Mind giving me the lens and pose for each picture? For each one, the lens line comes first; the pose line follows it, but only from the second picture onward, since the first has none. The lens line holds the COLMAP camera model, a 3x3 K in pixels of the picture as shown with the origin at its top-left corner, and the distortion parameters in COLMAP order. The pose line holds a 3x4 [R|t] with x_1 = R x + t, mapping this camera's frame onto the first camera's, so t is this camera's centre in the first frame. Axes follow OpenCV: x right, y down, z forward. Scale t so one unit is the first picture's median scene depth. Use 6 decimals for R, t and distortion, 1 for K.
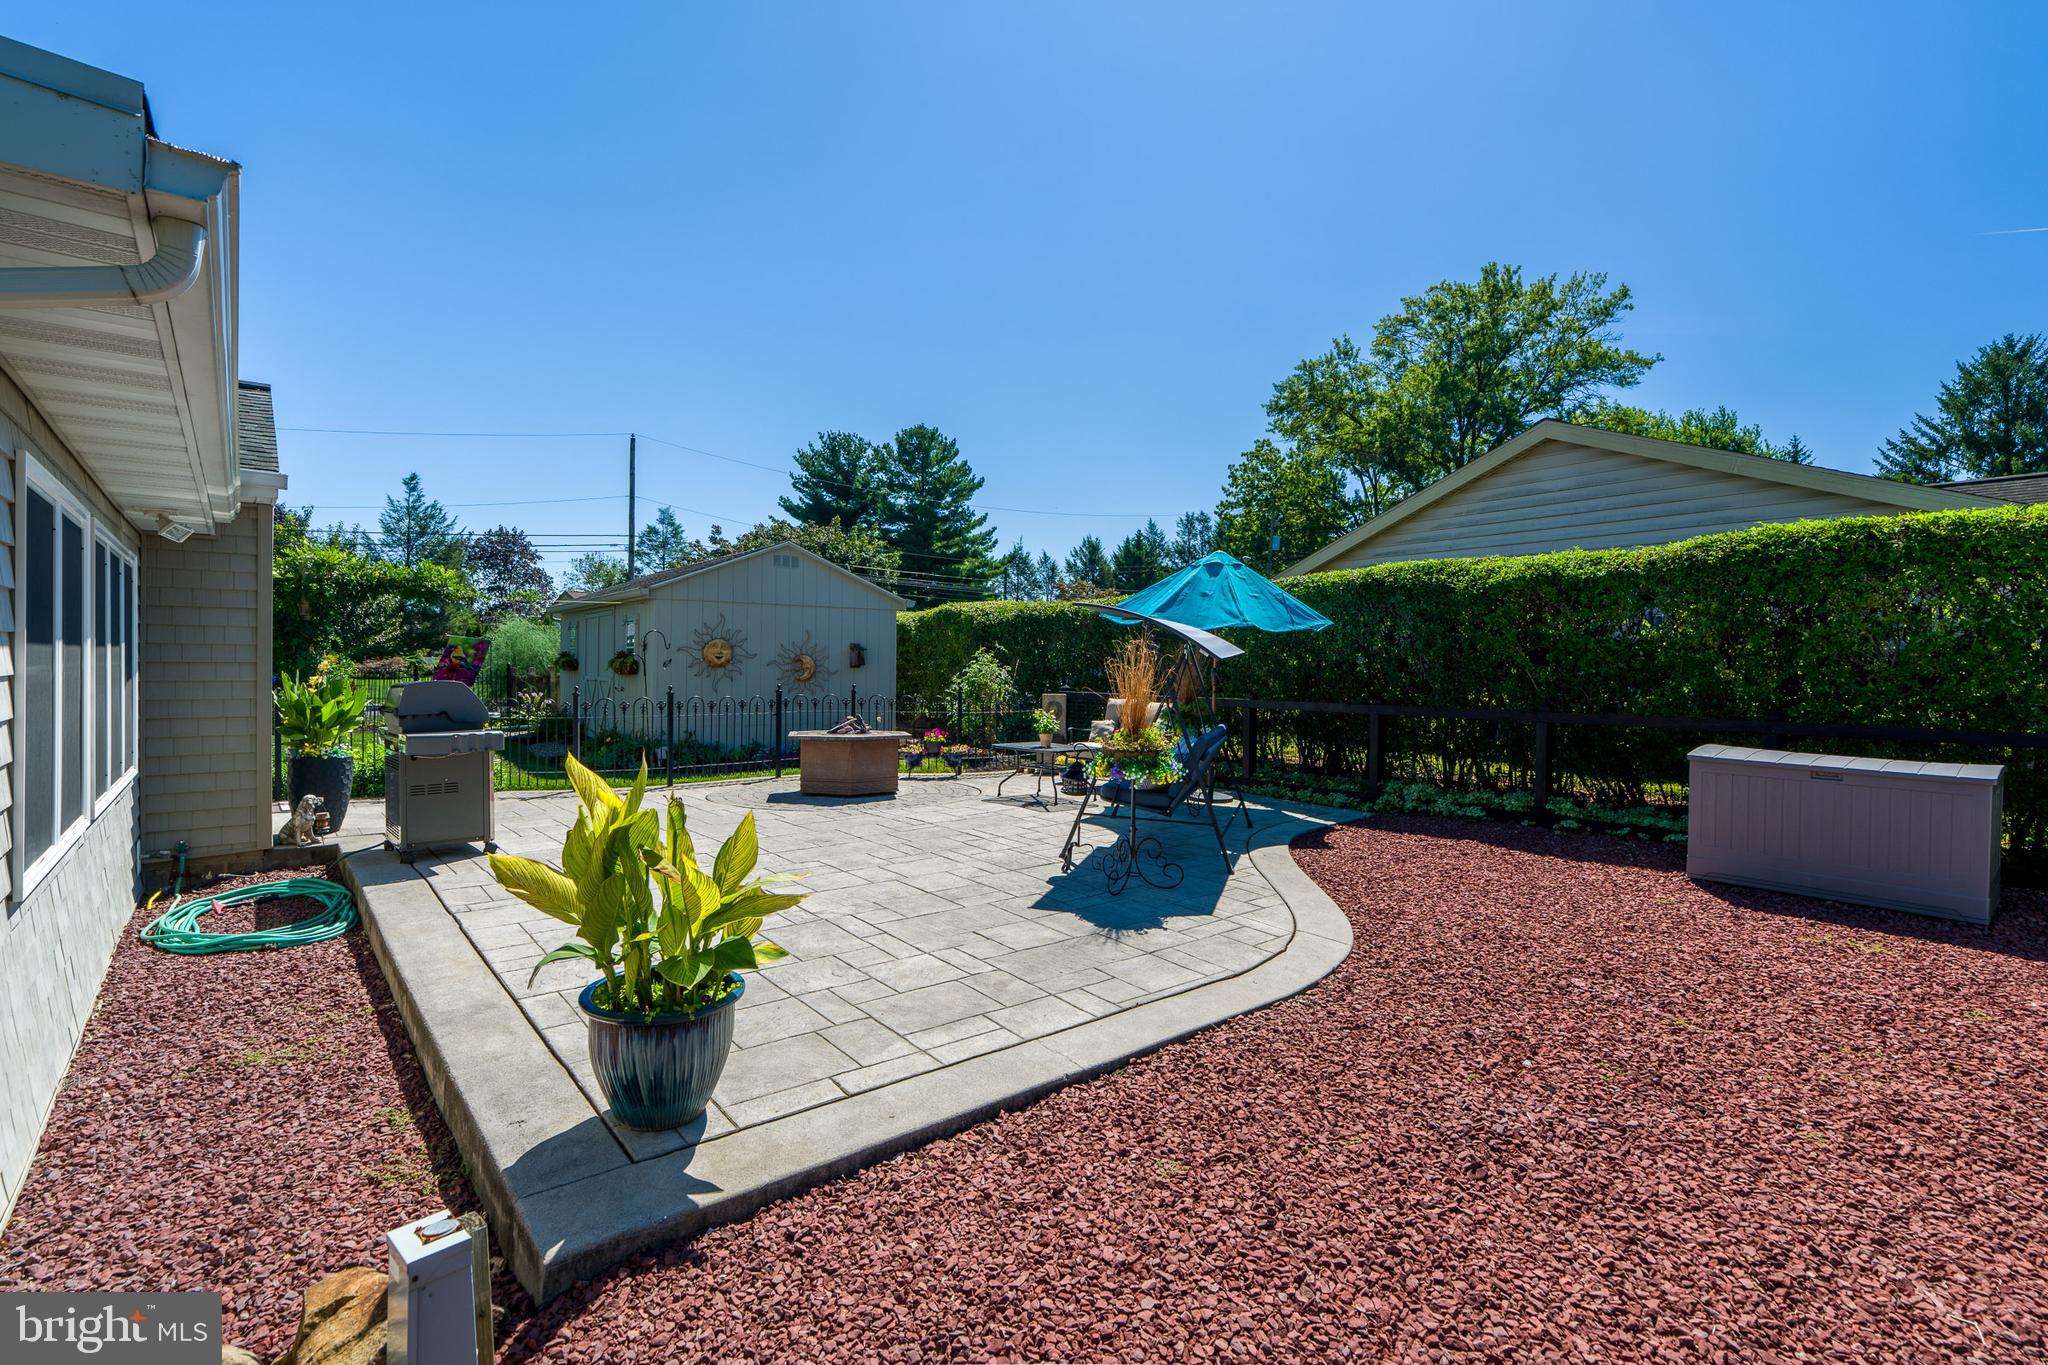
lens RADIAL K [[942.3, 0, 1021.6], [0, 942.3, 674.4], [0, 0, 1]] dist [-0.003411, 0.000839]
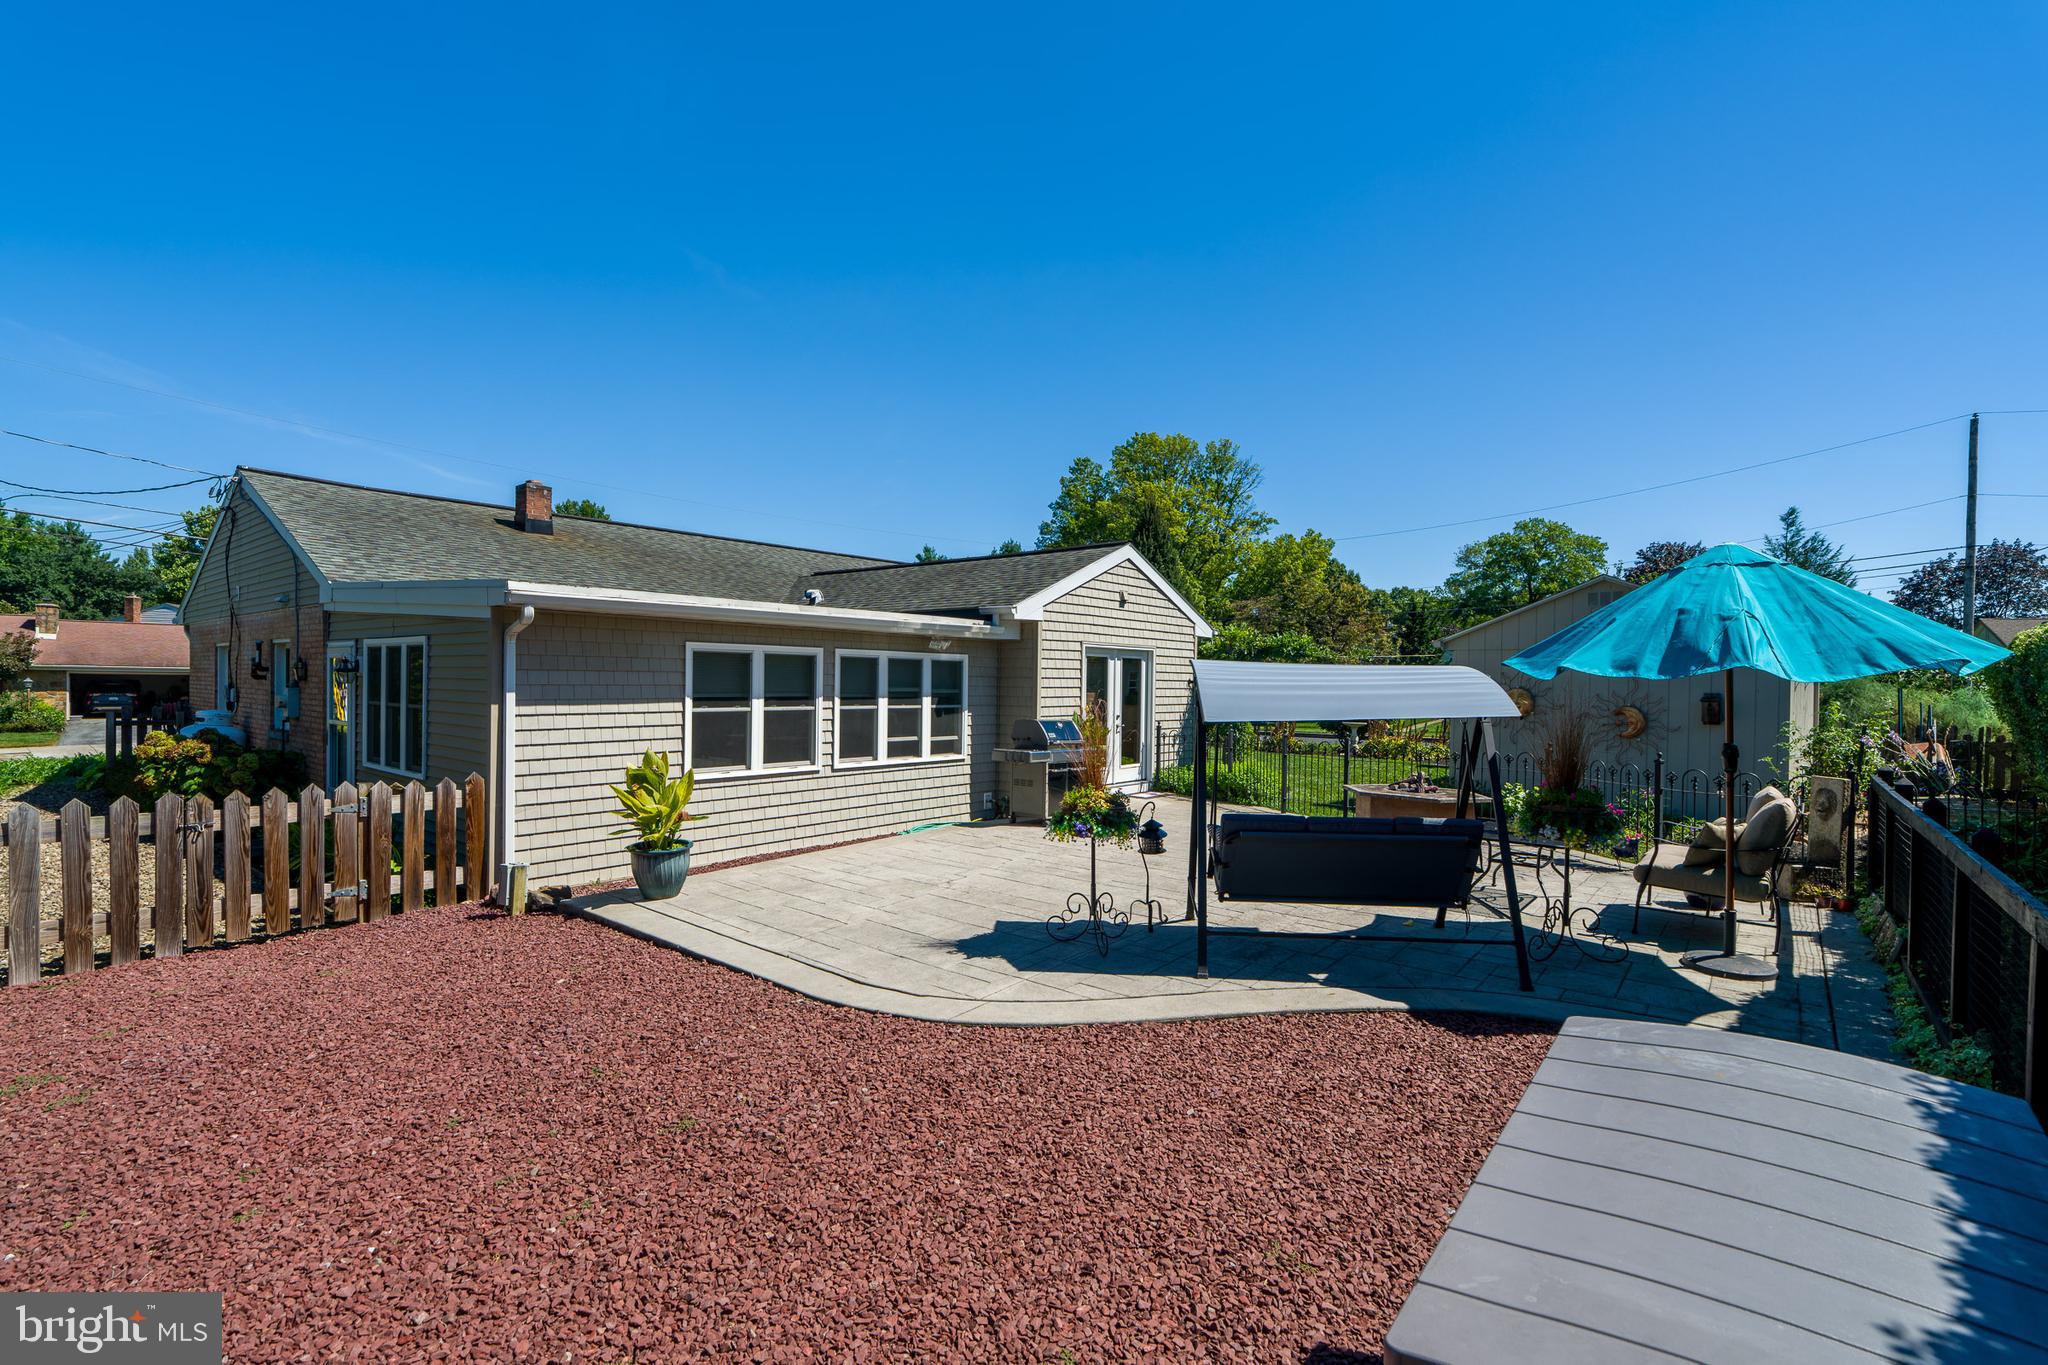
lens RADIAL K [[902.7, 0, 1024.0], [0, 902.7, 682.5], [0, 0, 1]] dist [-0.002000, -0.000004]
pose [[0.199528, -0.006389, -0.979871, 1.198299], [-0.028546, 0.999516, -0.012330, -0.046256], [0.979476, 0.030431, 0.199249, 0.826546]]
